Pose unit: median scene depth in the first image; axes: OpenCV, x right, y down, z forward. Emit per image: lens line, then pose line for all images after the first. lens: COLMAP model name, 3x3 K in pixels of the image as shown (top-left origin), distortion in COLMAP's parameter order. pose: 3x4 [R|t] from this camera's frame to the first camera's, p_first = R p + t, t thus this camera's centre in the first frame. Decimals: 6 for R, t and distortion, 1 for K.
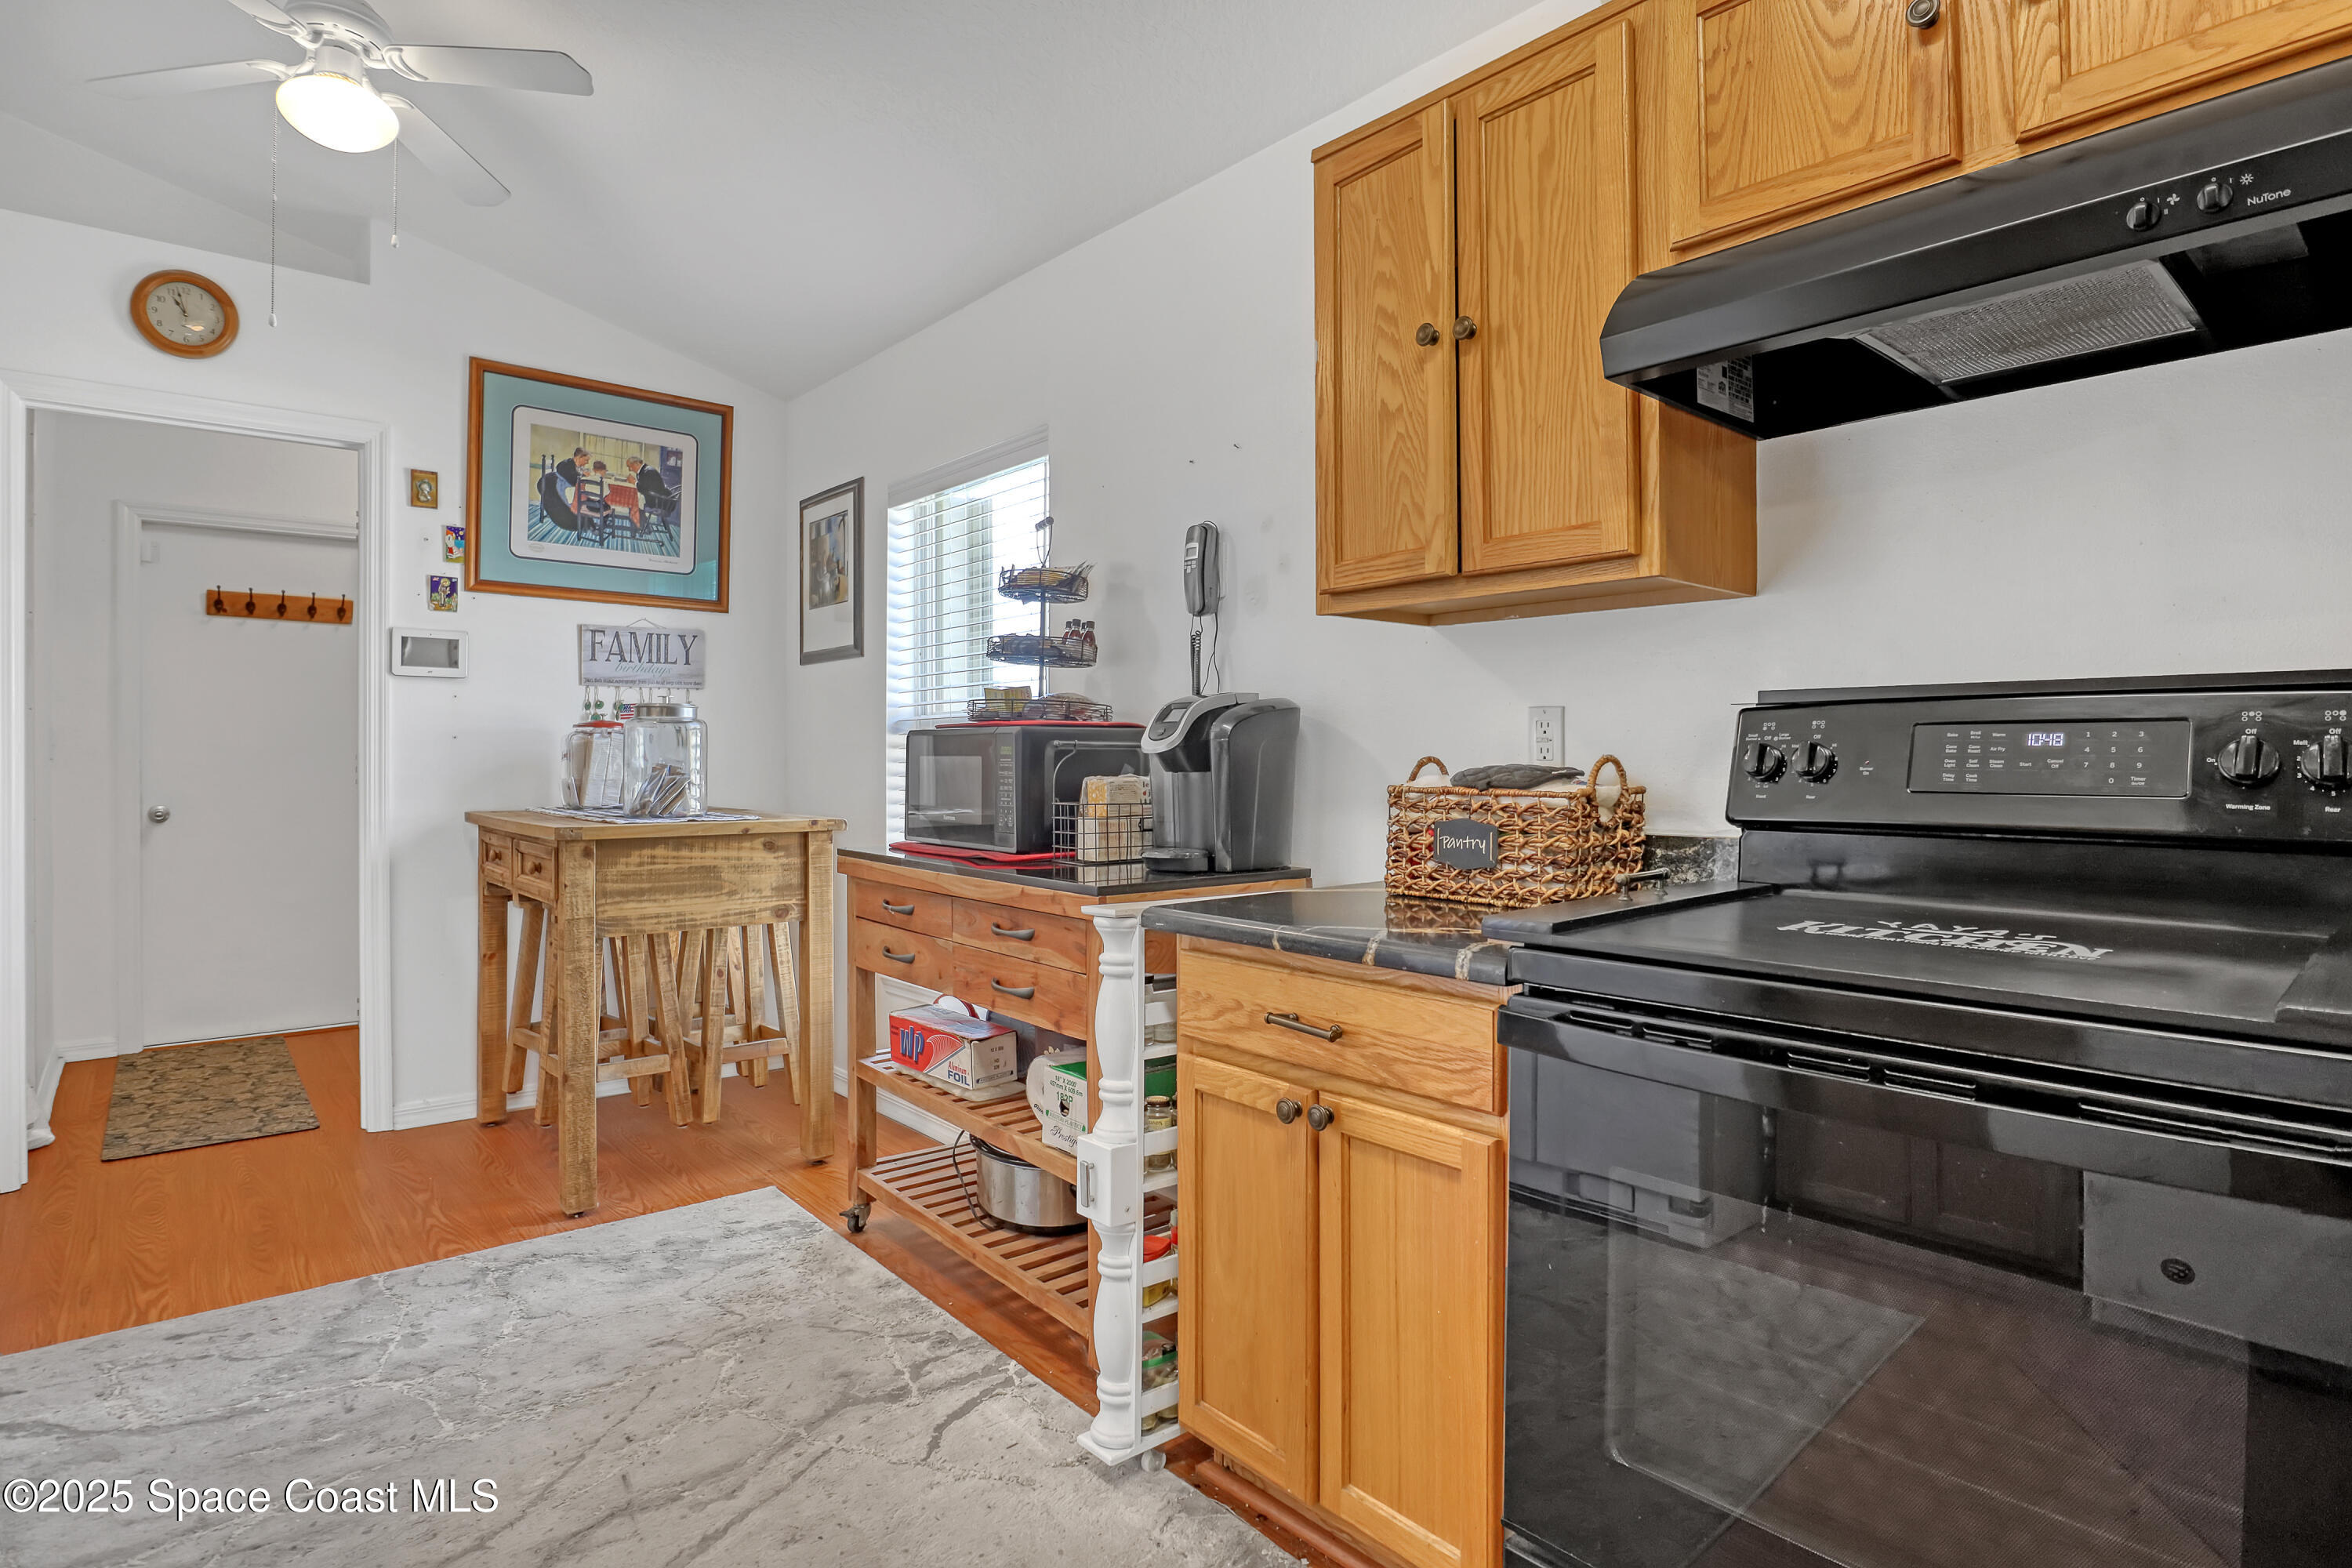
lens RADIAL K [[1209.2, 0, 1176.6], [0, 1209.2, 753.4], [0, 0, 1]] dist [-0.034418, 0.001913]
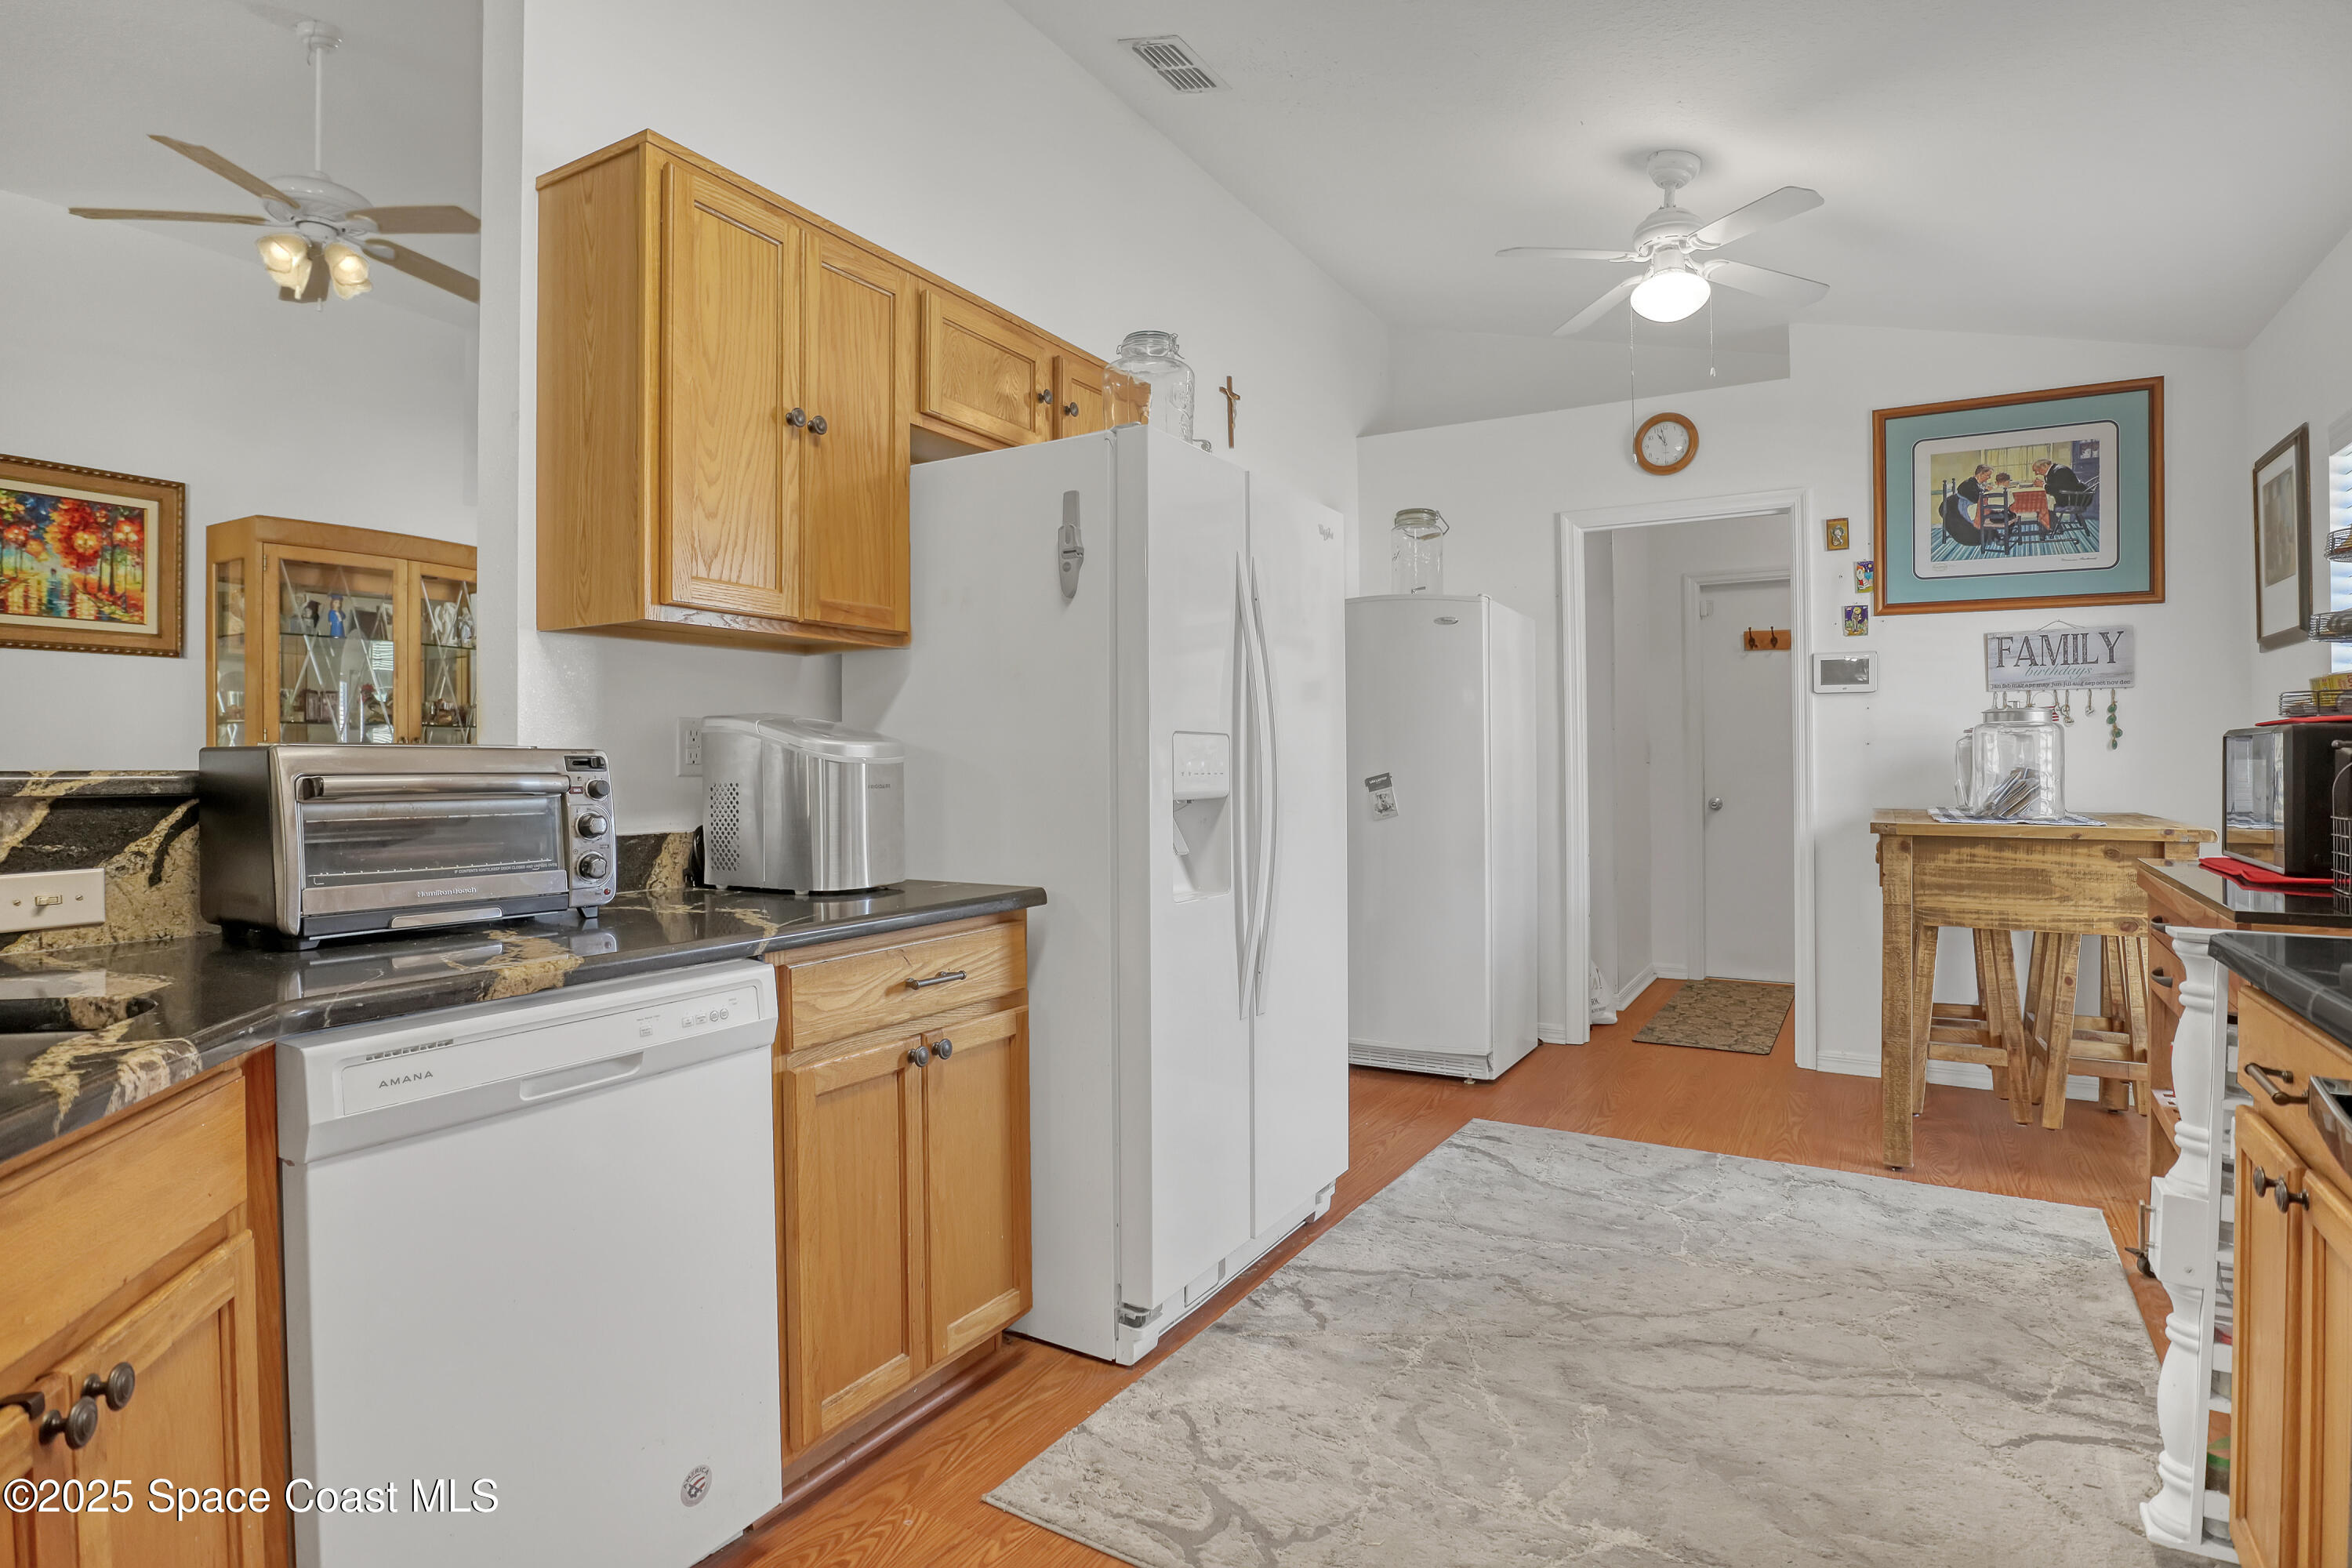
lens RADIAL K [[1209.2, 0, 1176.6], [0, 1209.2, 753.4], [0, 0, 1]] dist [-0.034418, 0.001913]
pose [[0.301251, -0.007597, -0.953515, 0.331886], [0.006084, 0.999963, -0.006045, -0.001310], [0.953526, -0.003980, 0.301286, 0.016821]]
